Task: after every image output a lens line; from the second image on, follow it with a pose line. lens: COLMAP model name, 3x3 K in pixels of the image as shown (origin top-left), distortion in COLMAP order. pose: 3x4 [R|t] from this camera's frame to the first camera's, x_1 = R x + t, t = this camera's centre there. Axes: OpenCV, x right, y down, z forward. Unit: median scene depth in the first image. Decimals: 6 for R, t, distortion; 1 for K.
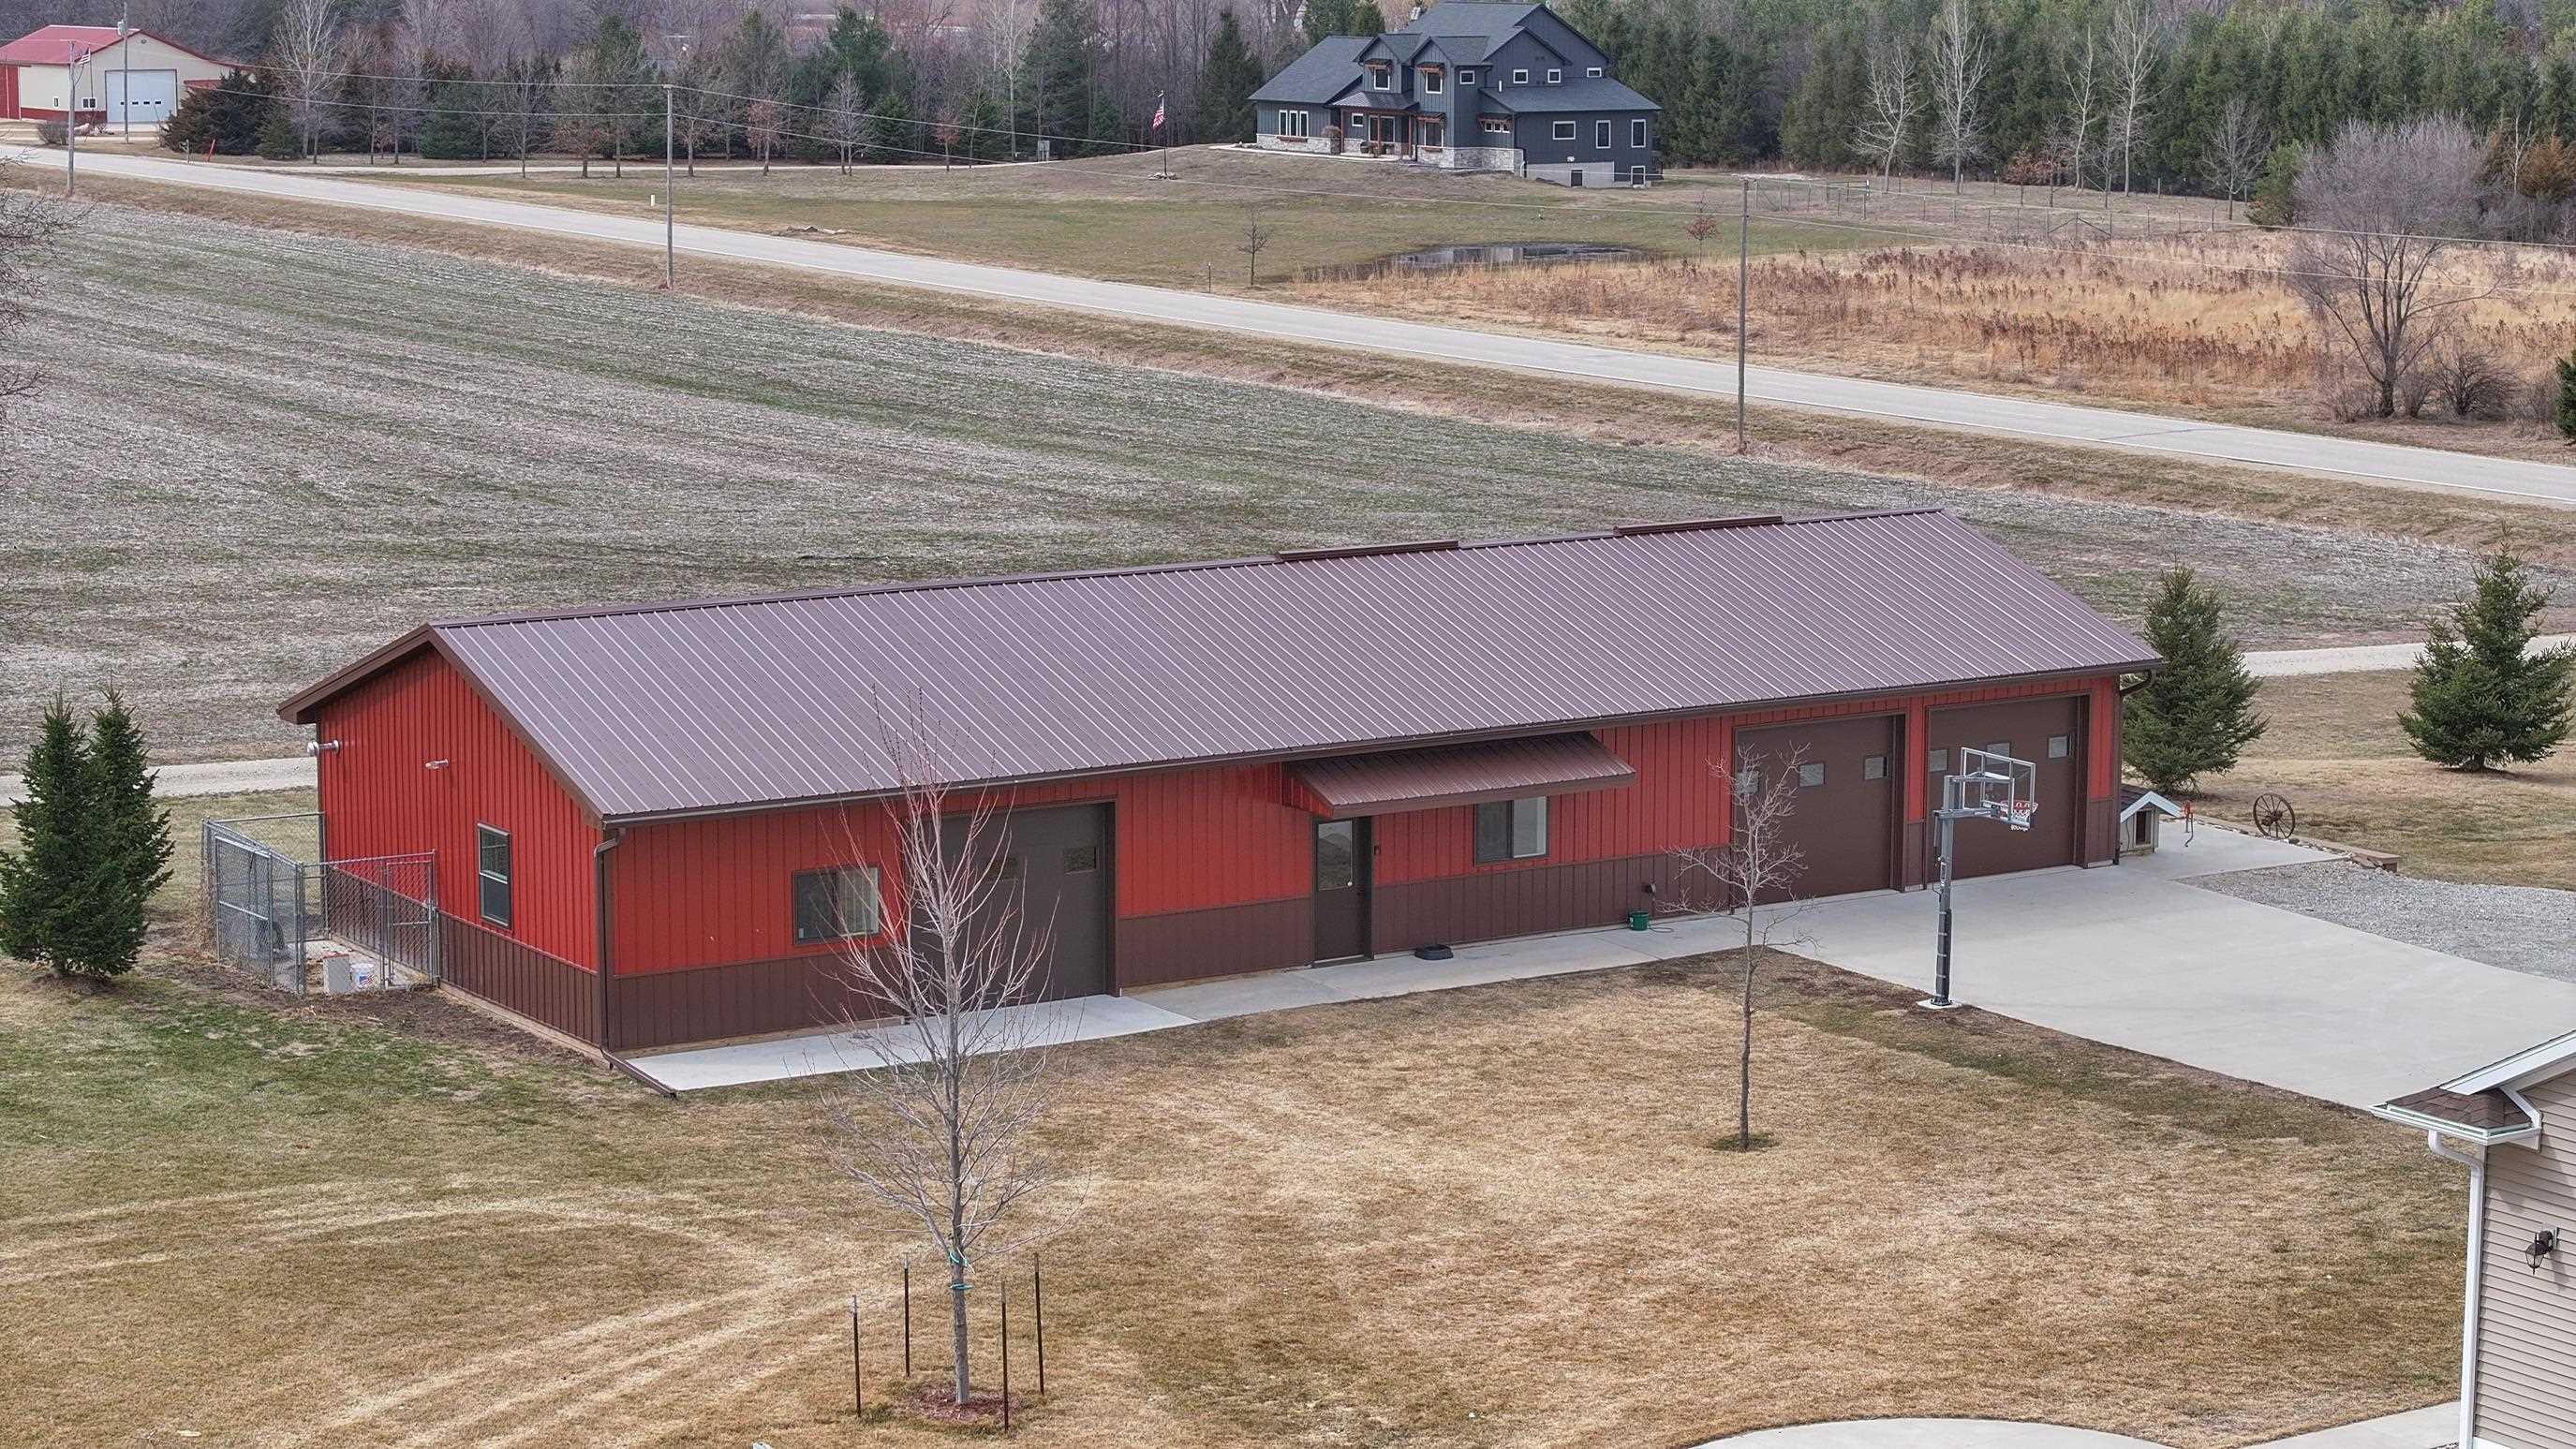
lens RADIAL K [[5184.9, 0, 1288.0], [0, 5184.9, 724.5], [0, 0, 1]] dist [-0.032528, -0.278070]
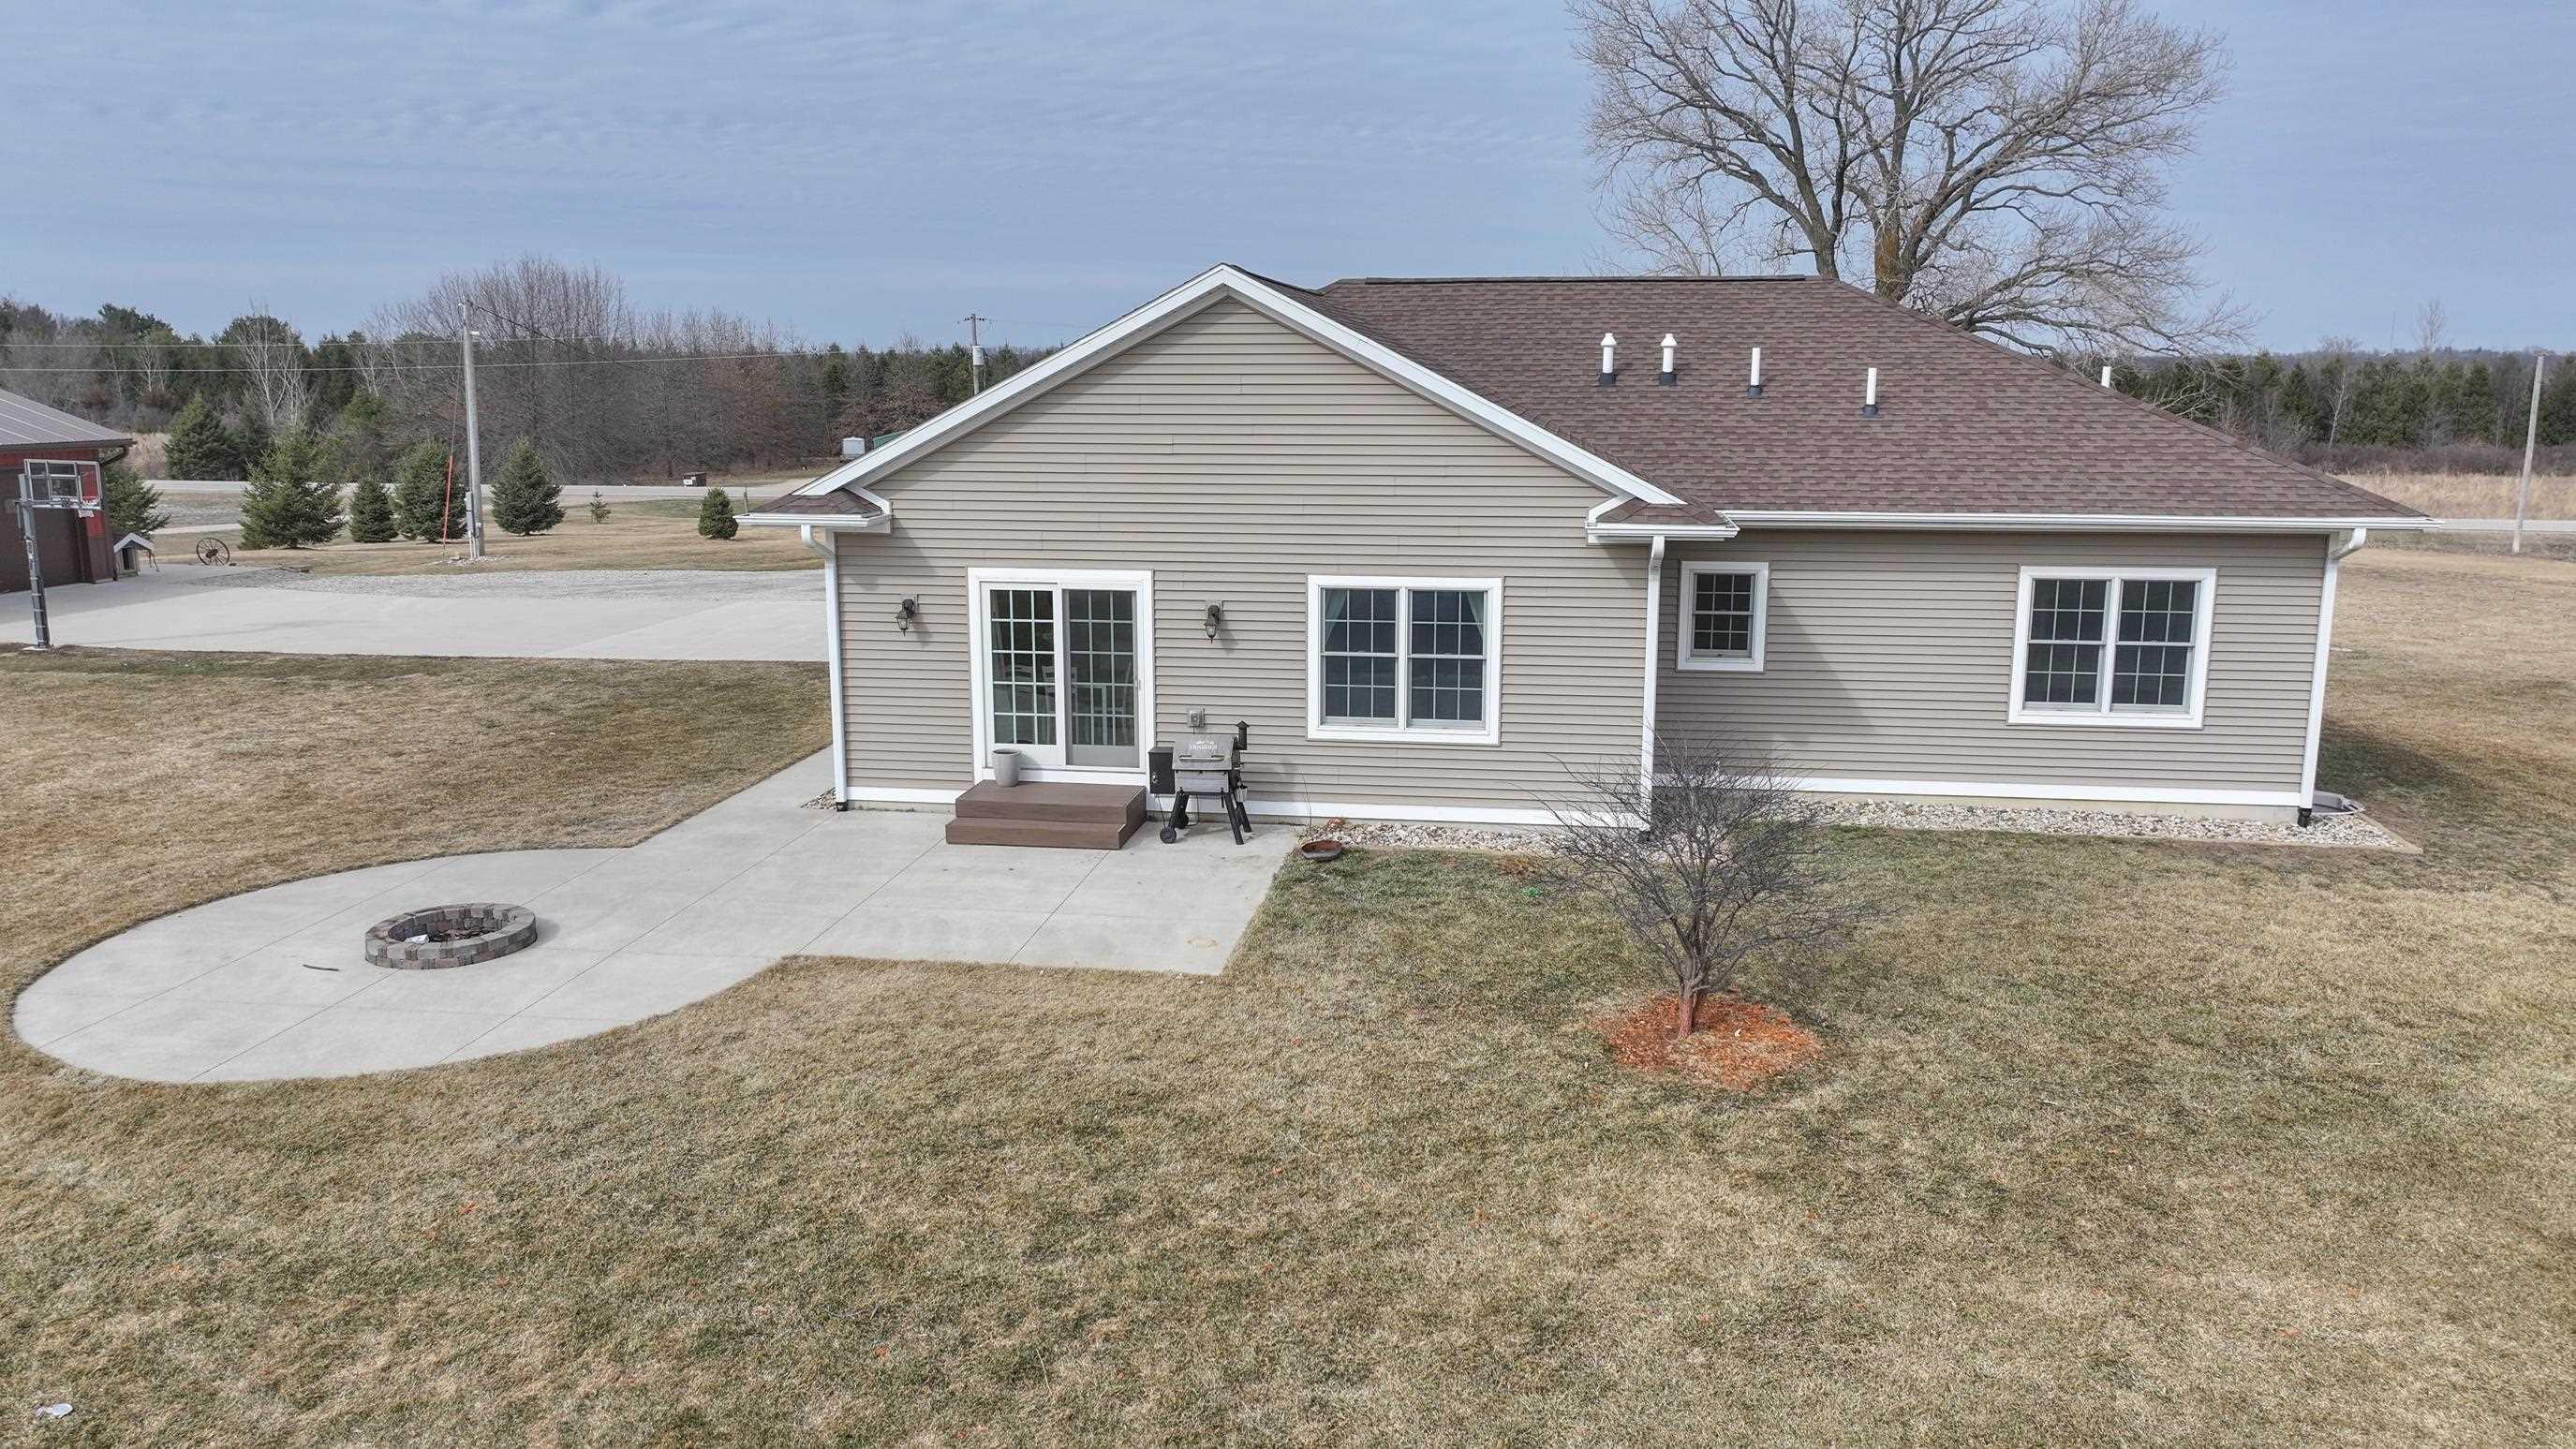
lens RADIAL K [[1826.6, 0, 1288.0], [0, 1826.6, 724.5], [0, 0, 1]] dist [0.016578, 0.005198]
pose [[0.672185, -0.144047, 0.726235, -0.006136], [0.114504, 0.989315, 0.090246, 0.064403], [-0.731475, 0.022495, 0.681497, 0.421991]]
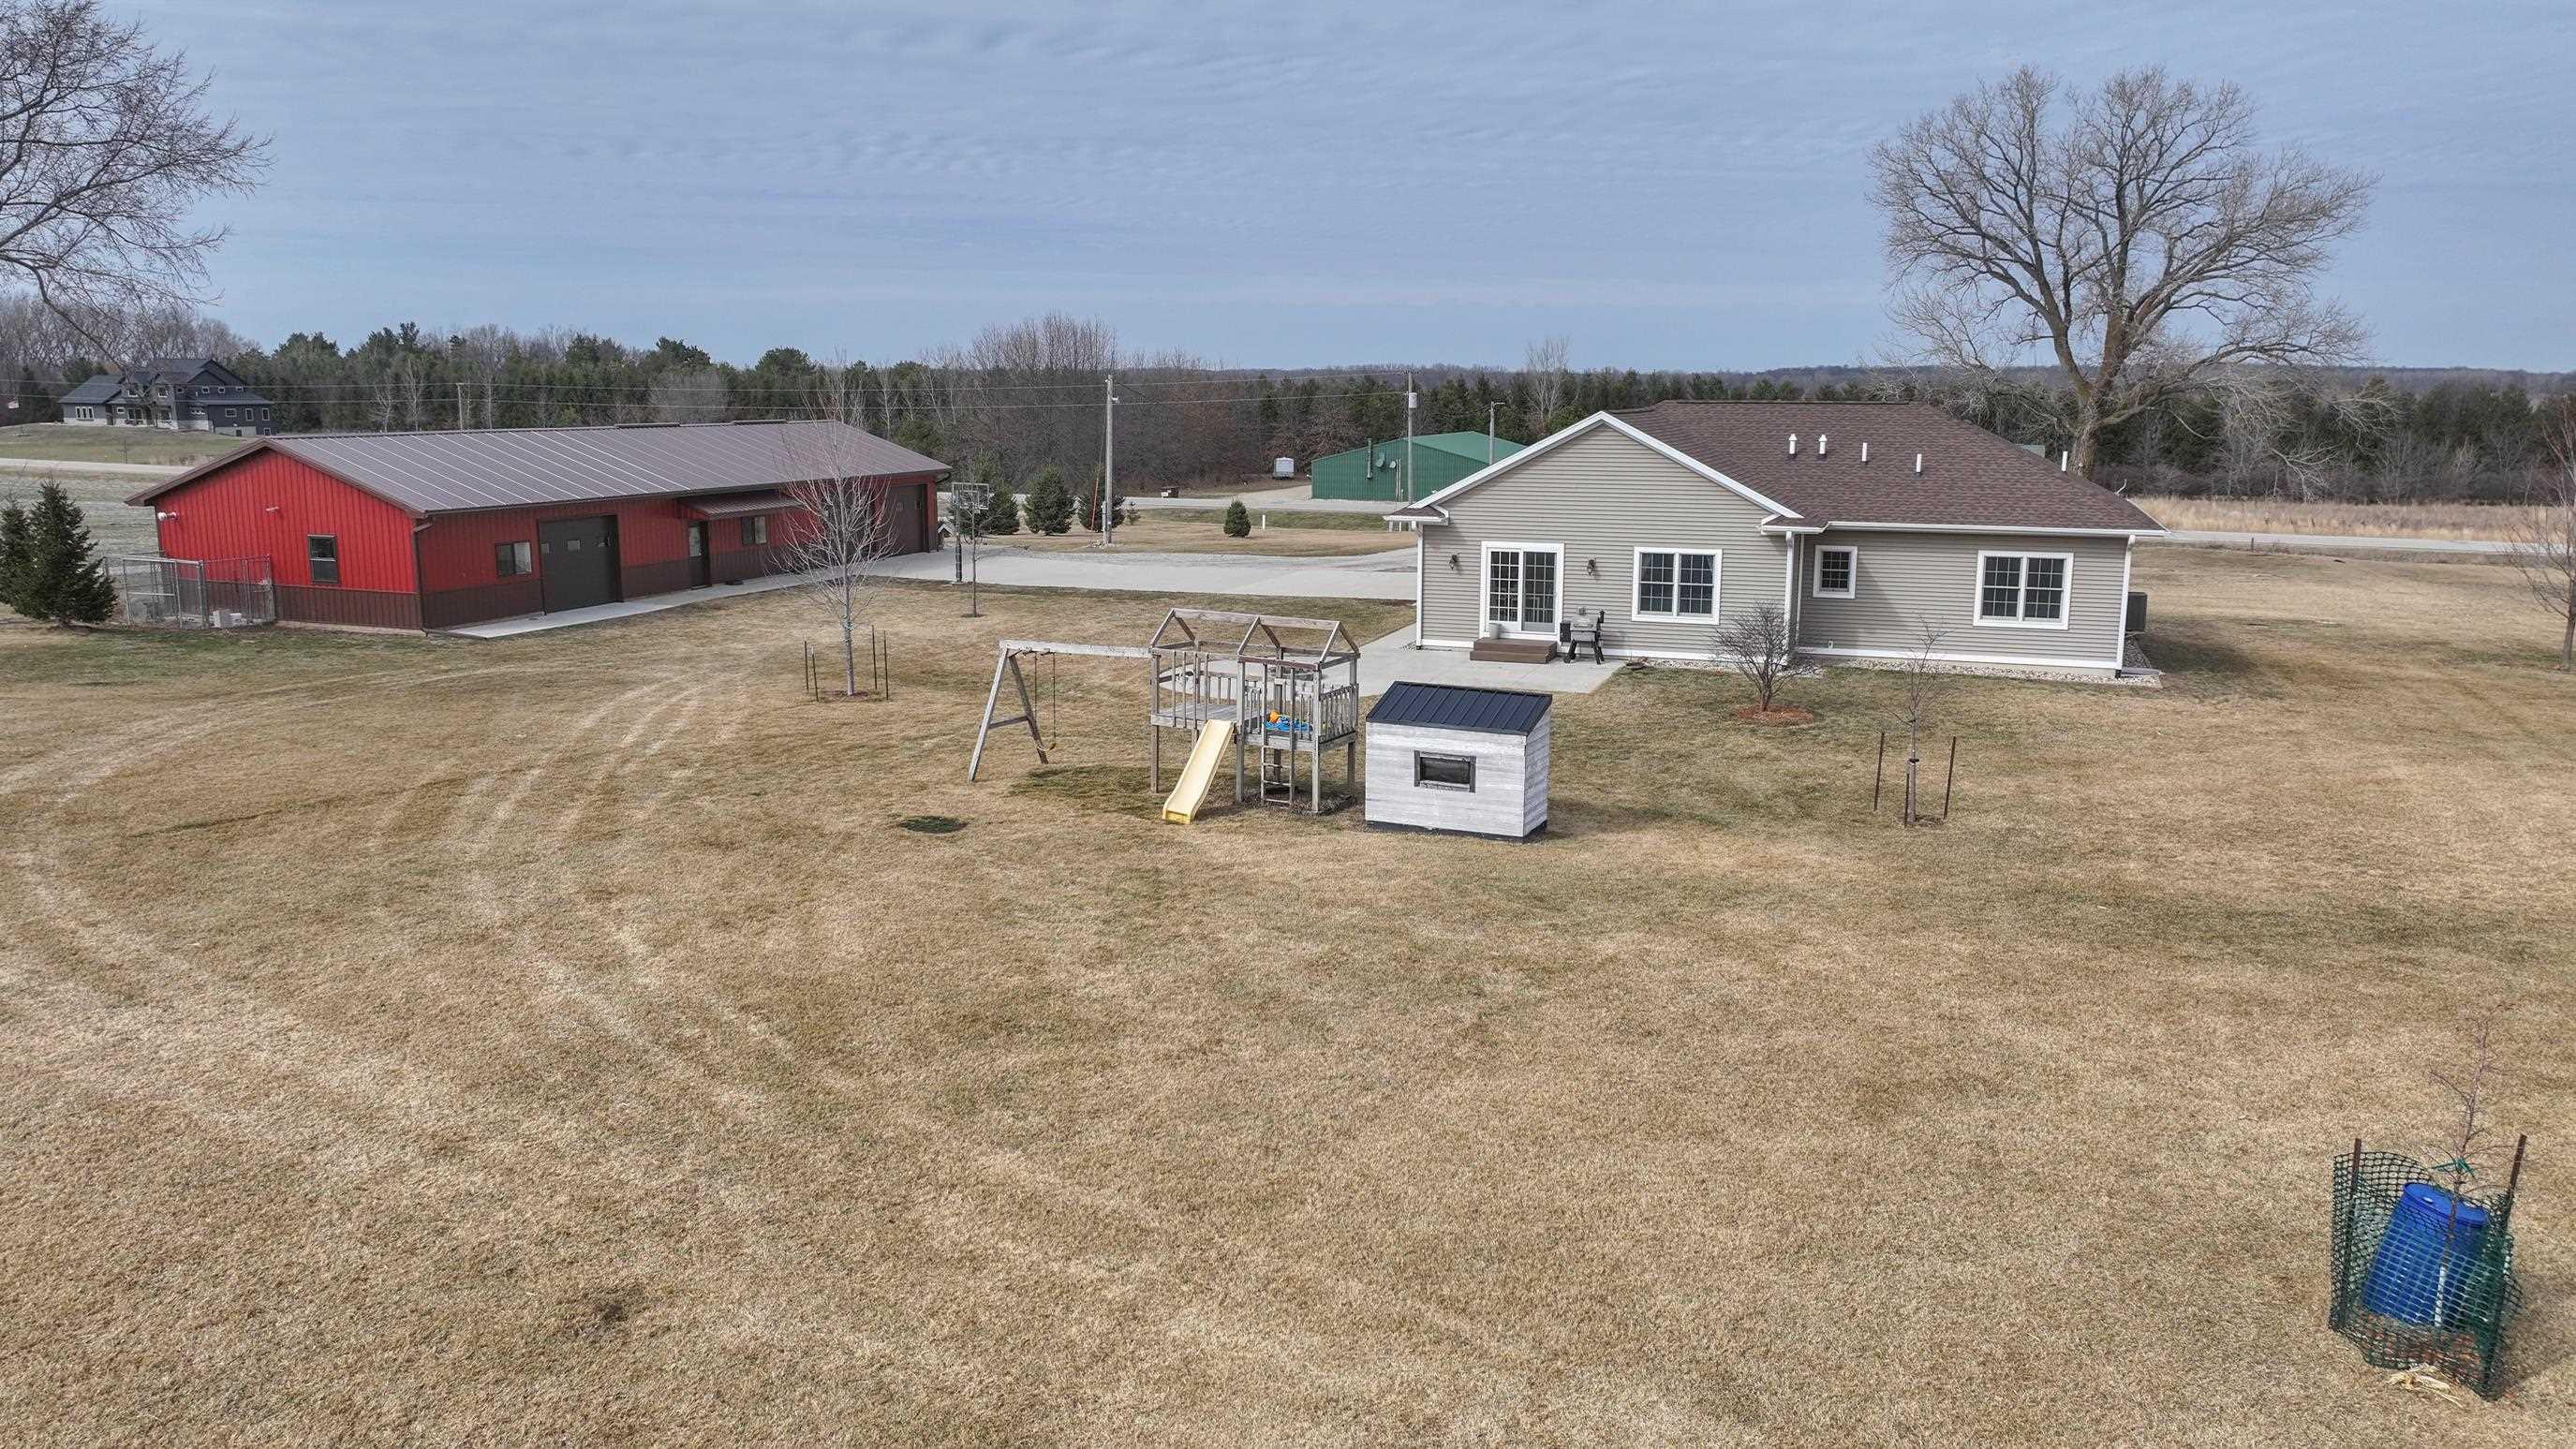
lens RADIAL K [[1826.6, 0, 1288.0], [0, 1826.6, 724.5], [0, 0, 1]] dist [0.016578, 0.005198]
pose [[0.808413, -0.108693, 0.578493, -0.254154], [0.089204, 0.994074, 0.062118, 0.077828], [-0.581817, 0.001387, 0.813319, 0.177947]]
